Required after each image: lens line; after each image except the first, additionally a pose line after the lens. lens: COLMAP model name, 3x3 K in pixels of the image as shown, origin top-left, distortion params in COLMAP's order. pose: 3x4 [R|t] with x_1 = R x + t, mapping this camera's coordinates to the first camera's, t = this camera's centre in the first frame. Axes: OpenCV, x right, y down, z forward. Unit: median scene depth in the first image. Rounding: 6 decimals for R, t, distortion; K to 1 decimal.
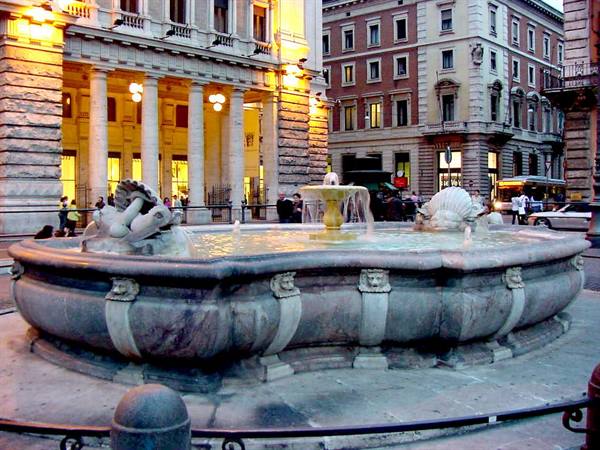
lens RADIAL K [[698.1, 0, 303.7], [0, 698.1, 225.9], [0, 0, 1]] dist [-0.127878, 0.000000]
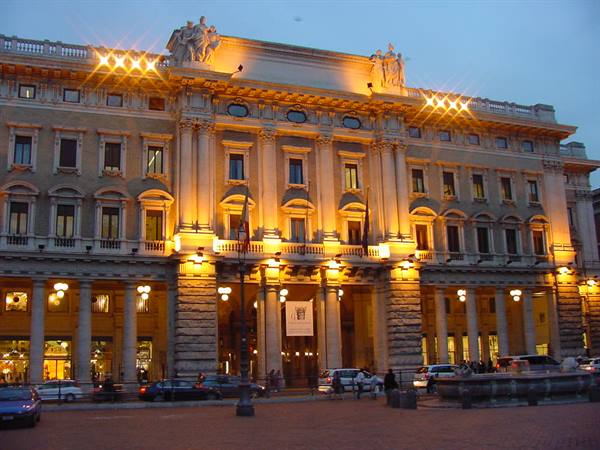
lens RADIAL K [[698.1, 0, 303.4], [0, 698.1, 223.4], [0, 0, 1]] dist [-0.127878, 0.000000]
pose [[0.892037, -0.117226, -0.436494, 0.151852], [0.012847, 0.971964, -0.234779, 0.016284], [0.451779, 0.203824, 0.868534, -0.603464]]
